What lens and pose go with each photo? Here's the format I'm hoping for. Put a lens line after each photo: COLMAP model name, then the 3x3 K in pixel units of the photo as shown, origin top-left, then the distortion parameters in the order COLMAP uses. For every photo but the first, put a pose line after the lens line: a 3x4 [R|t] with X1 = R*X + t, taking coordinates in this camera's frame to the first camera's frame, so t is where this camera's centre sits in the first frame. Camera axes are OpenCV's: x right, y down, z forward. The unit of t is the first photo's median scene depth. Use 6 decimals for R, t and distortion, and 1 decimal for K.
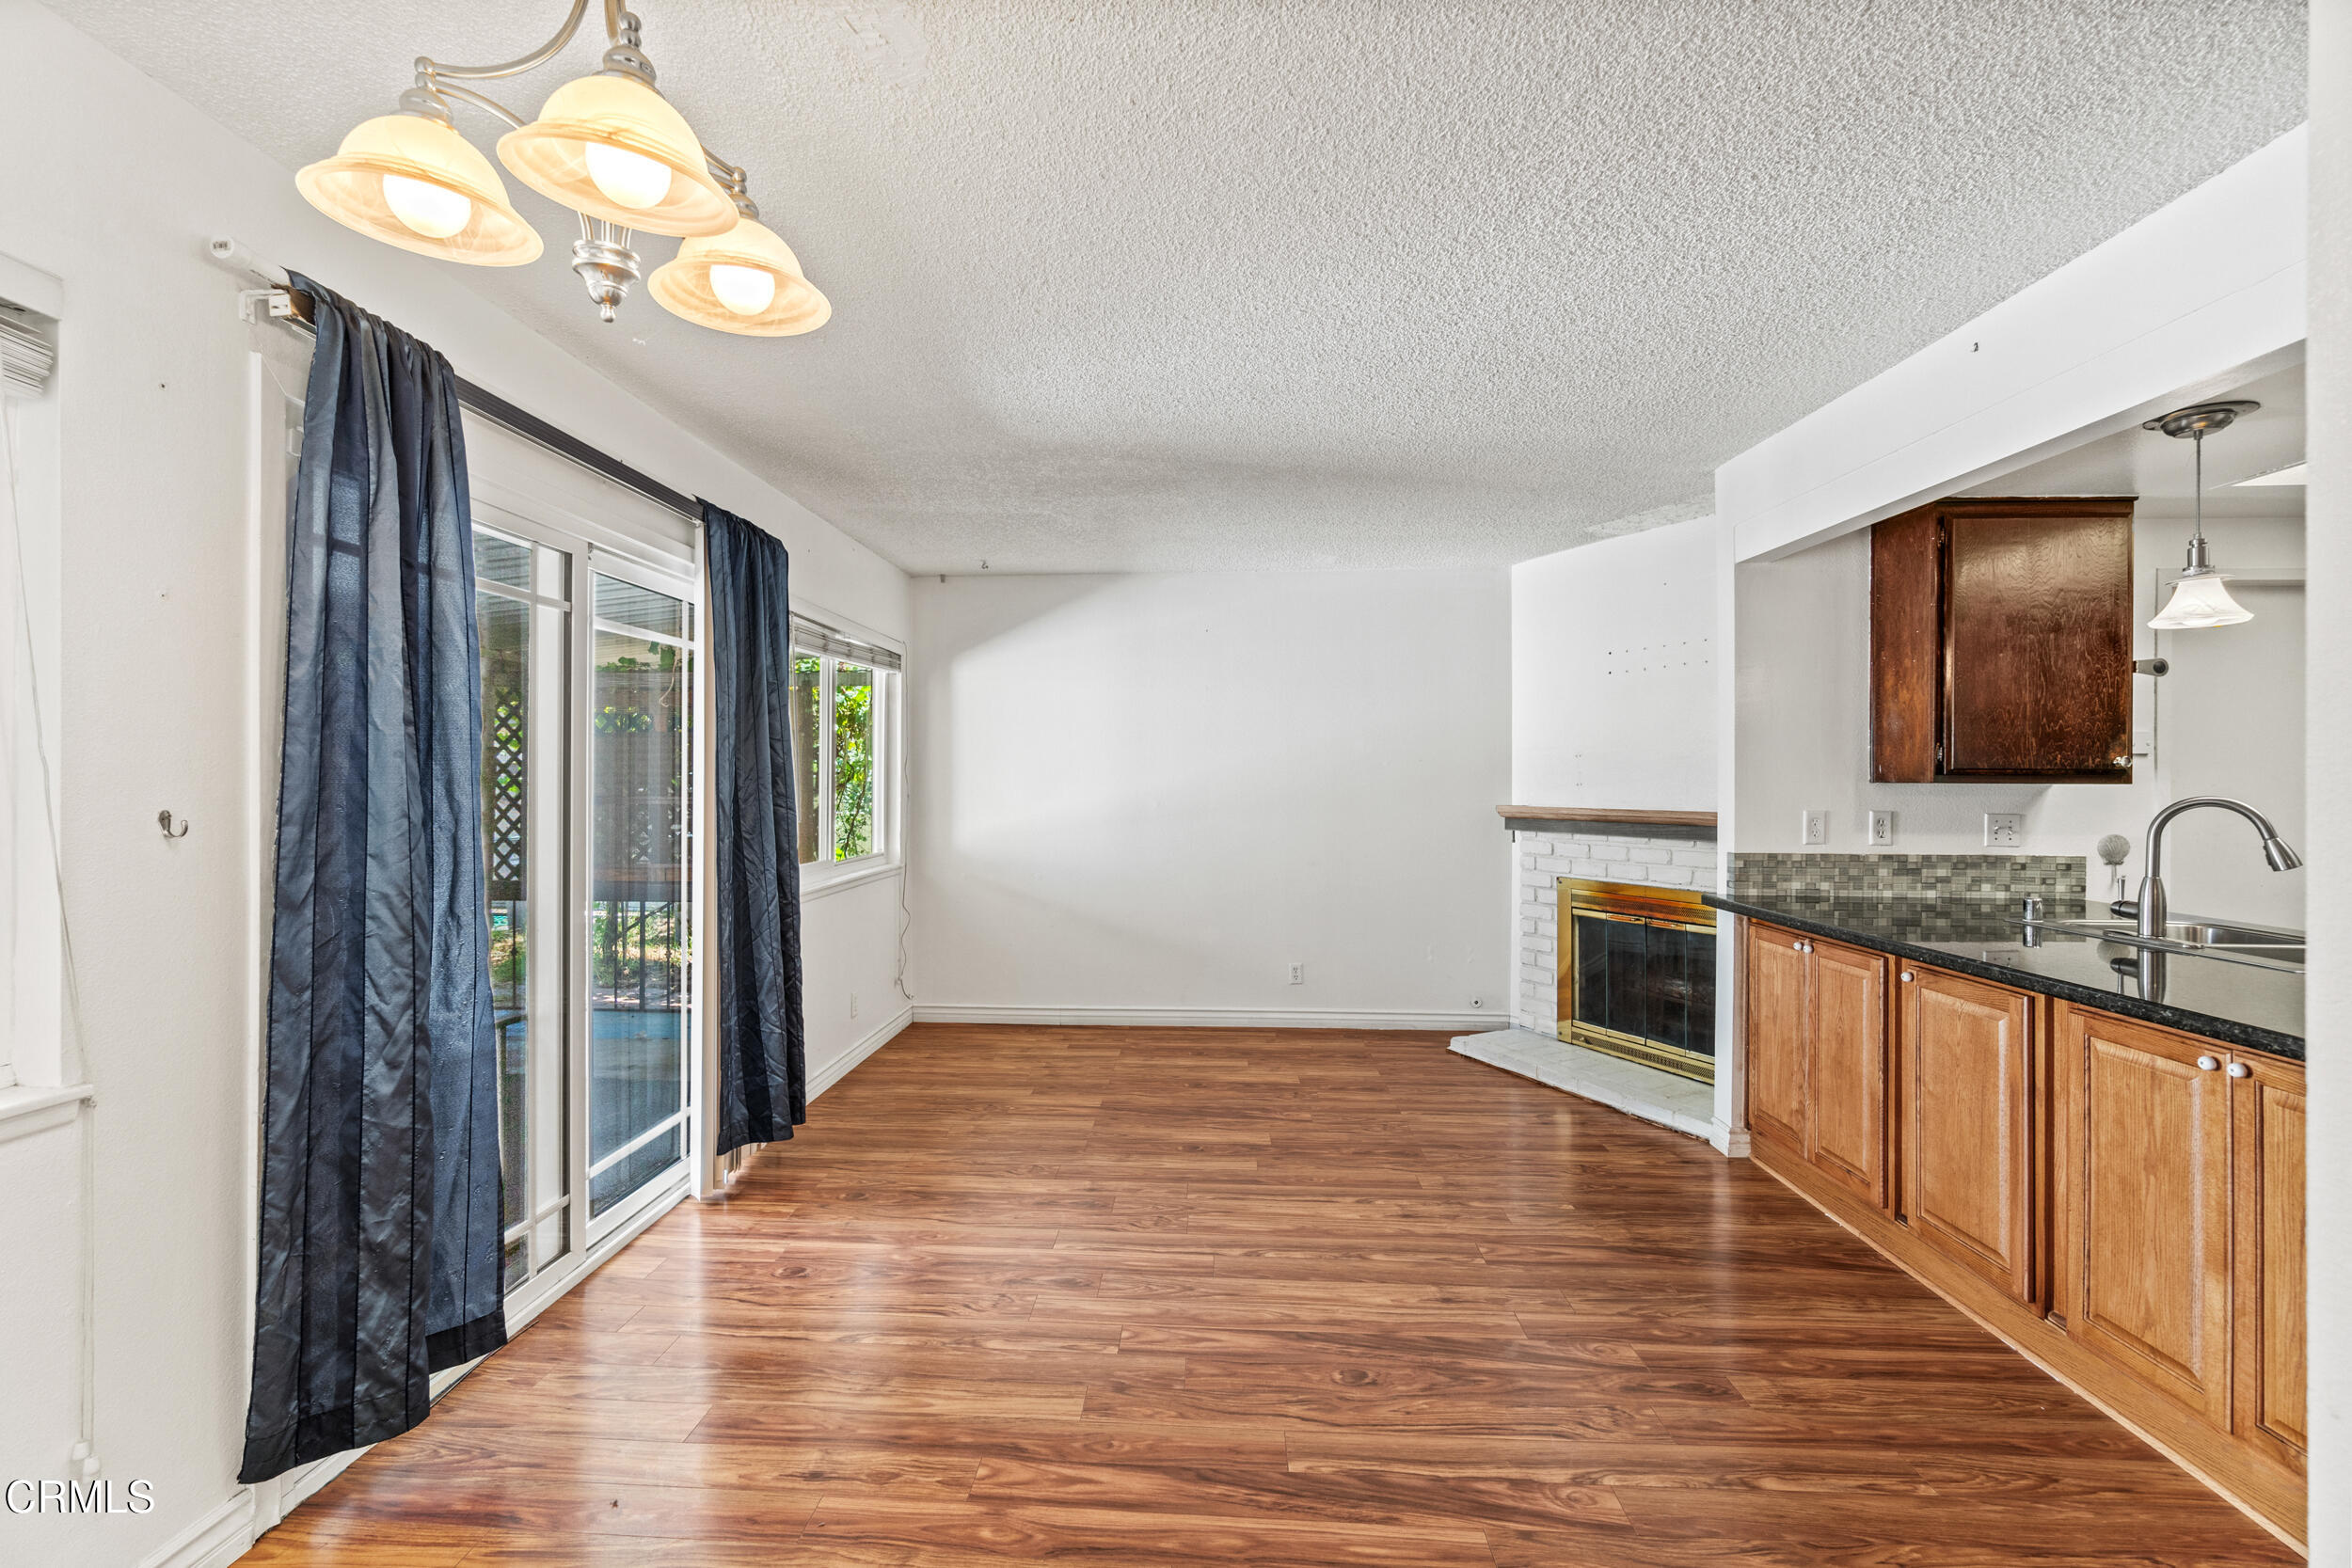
lens RADIAL K [[1012.3, 0, 1154.9], [0, 1012.3, 775.5], [0, 0, 1]] dist [-0.006588, 0.002769]
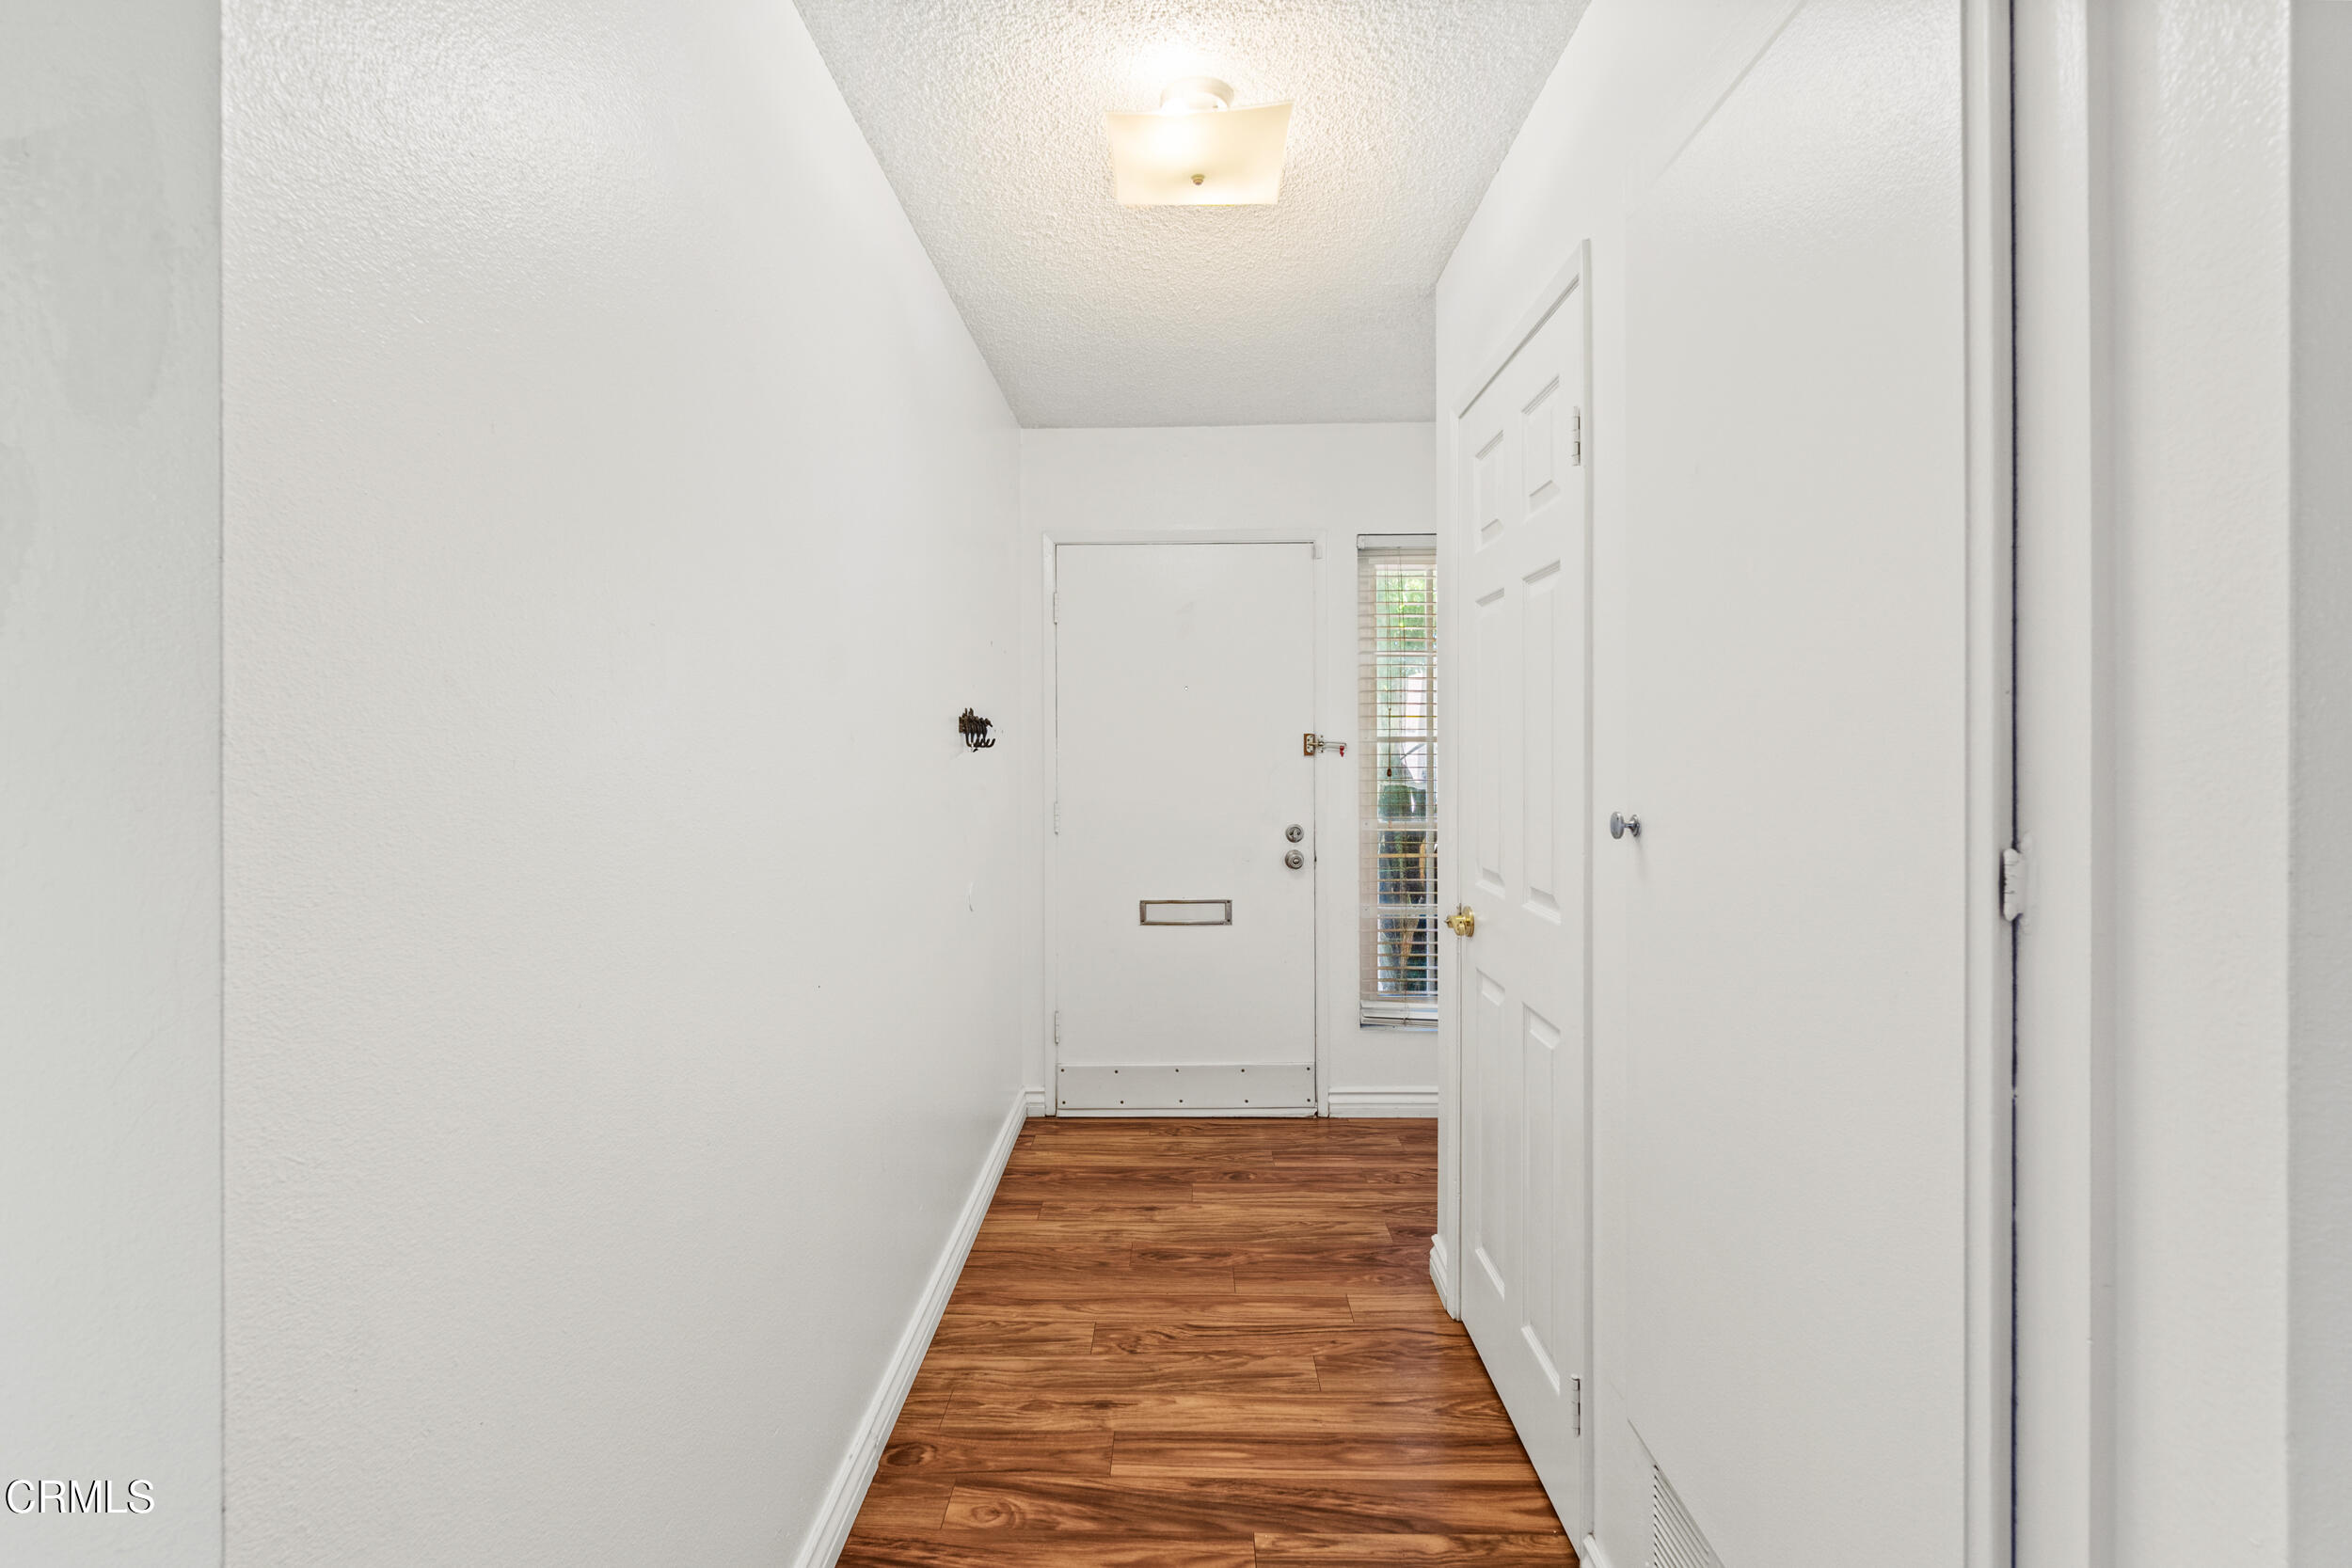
lens RADIAL K [[1069.2, 0, 1169.2], [0, 1069.2, 767.4], [0, 0, 1]] dist [-0.009081, 0.001573]
pose [[-0.999384, 0.017135, -0.030618, 0.204585], [0.016659, 0.999737, 0.015735, 0.025372], [0.030880, 0.015216, -0.999407, 1.458085]]
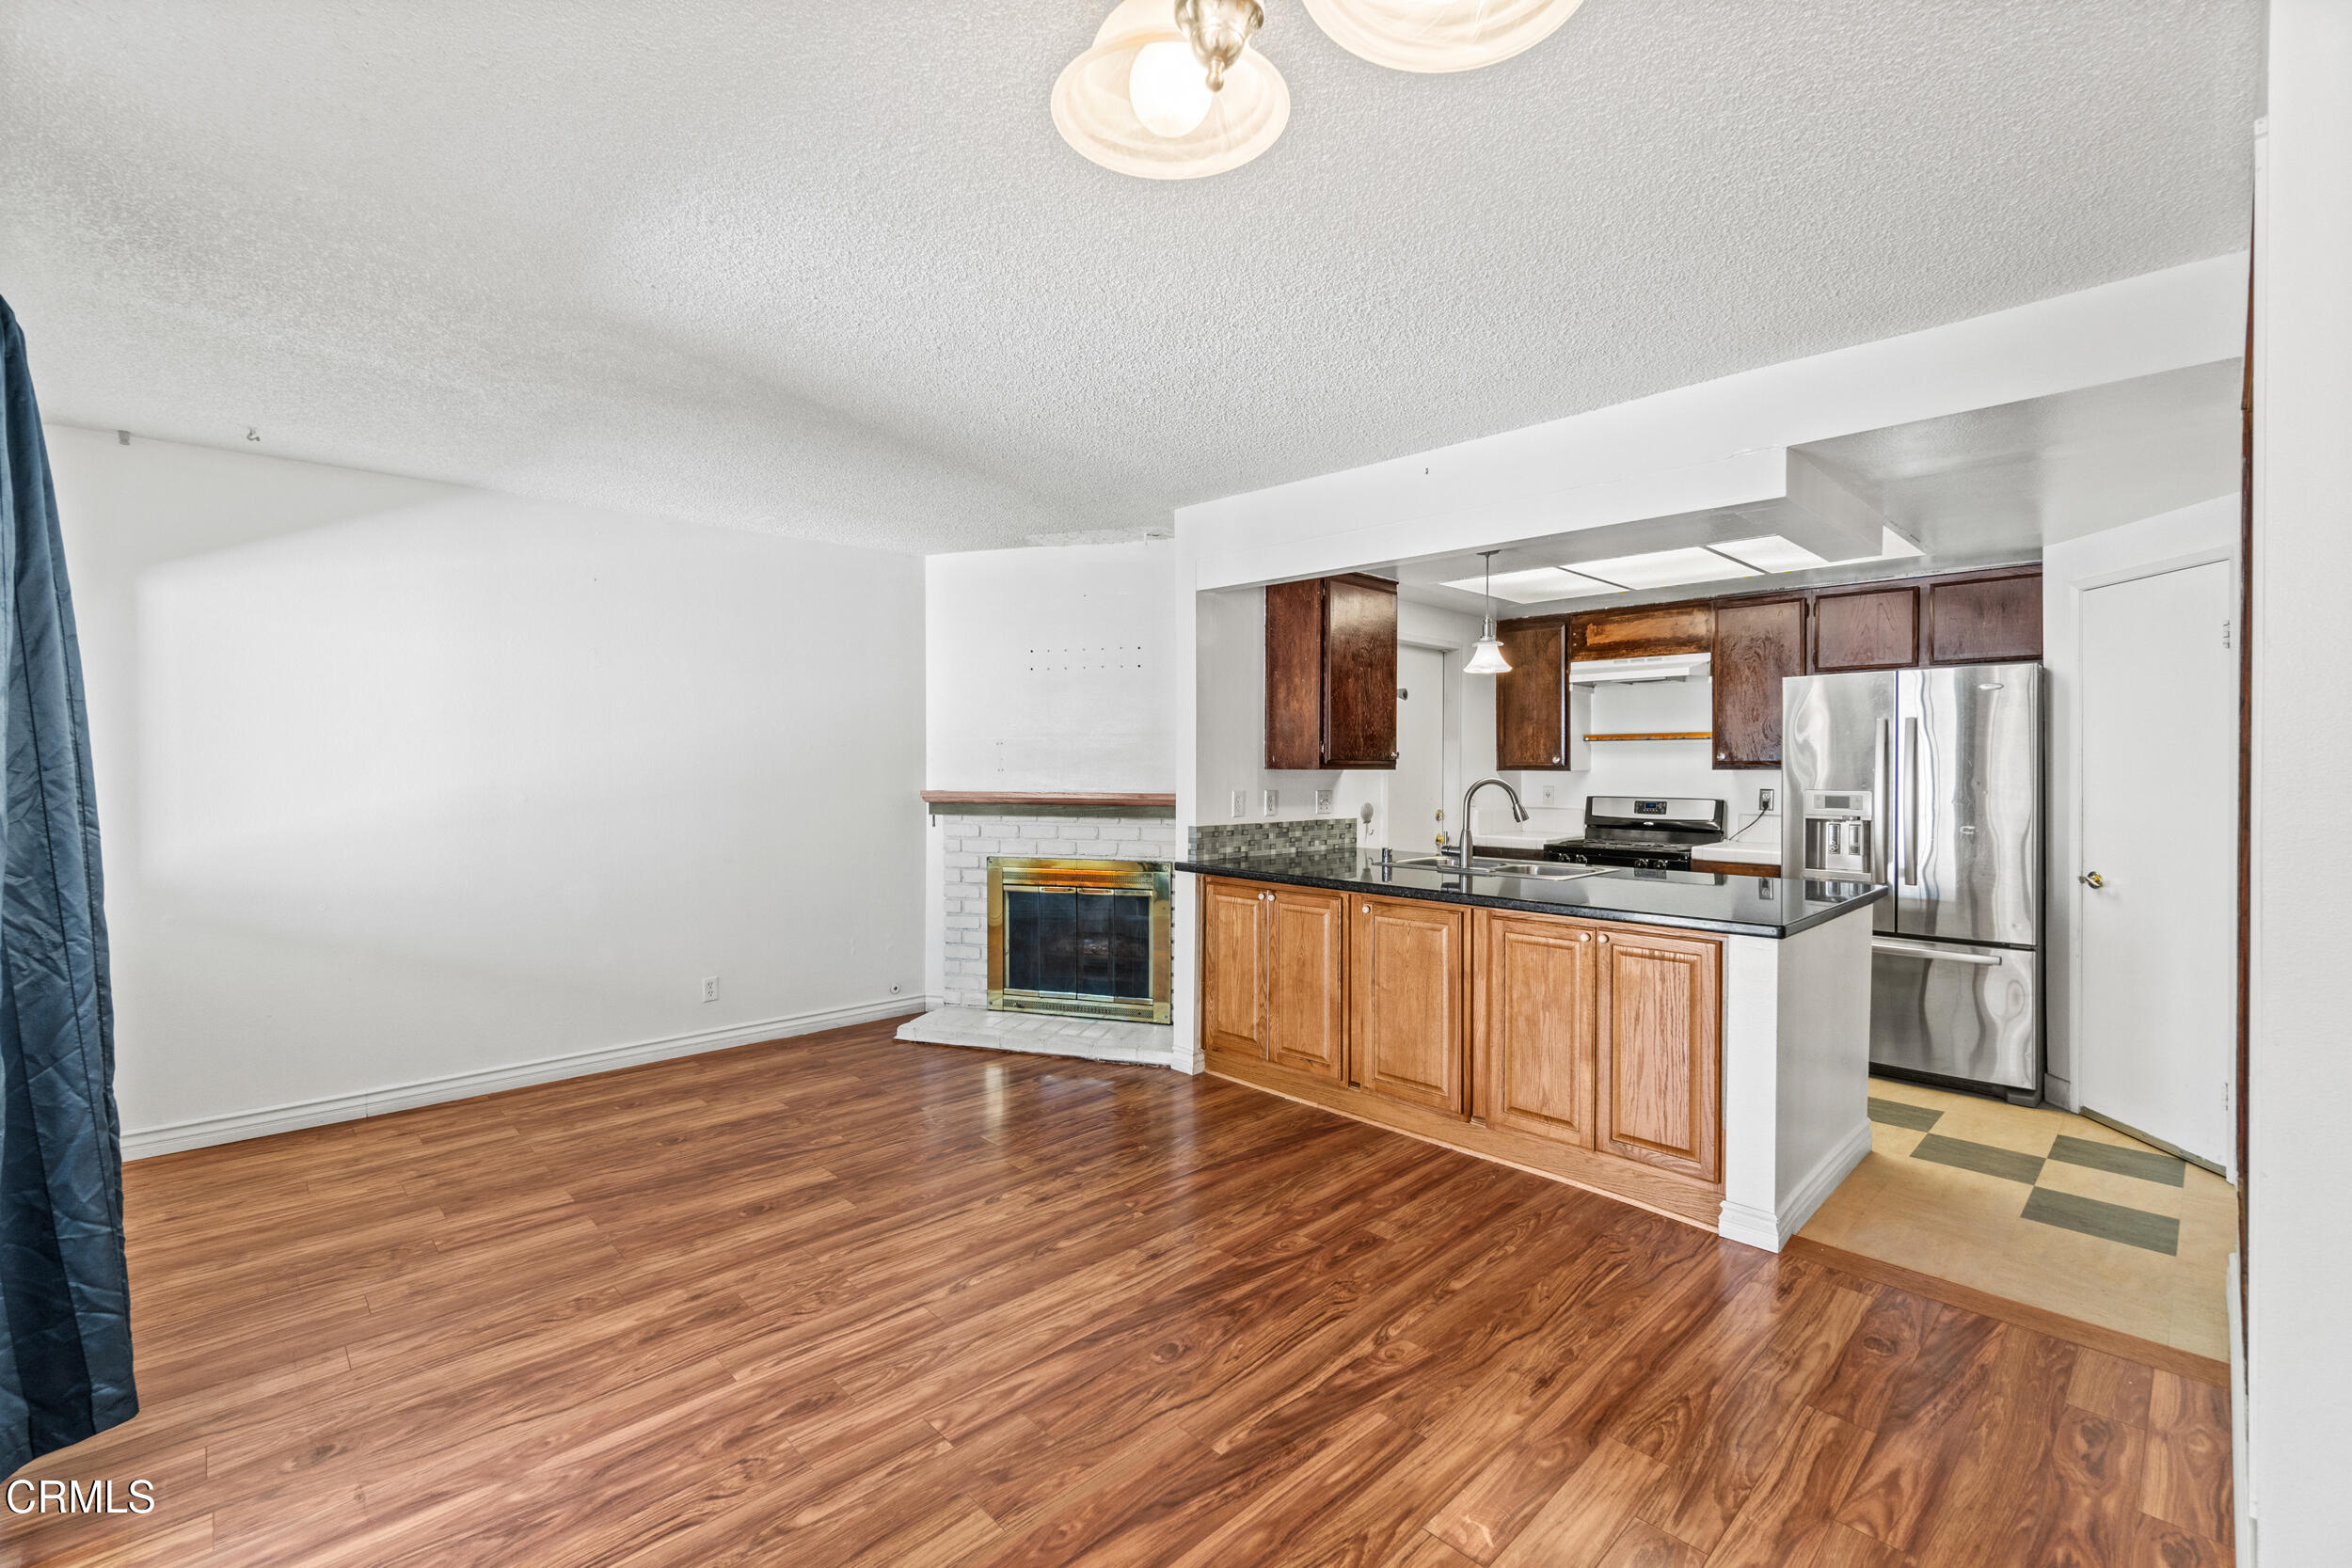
lens RADIAL K [[1012.3, 0, 1158.6], [0, 1012.3, 763.7], [0, 0, 1]] dist [-0.006588, 0.002769]
pose [[0.679773, 0.000446, 0.733422, -0.507490], [-0.005026, 0.999979, 0.004050, -0.006426], [-0.733405, -0.006439, 0.679762, 0.280592]]
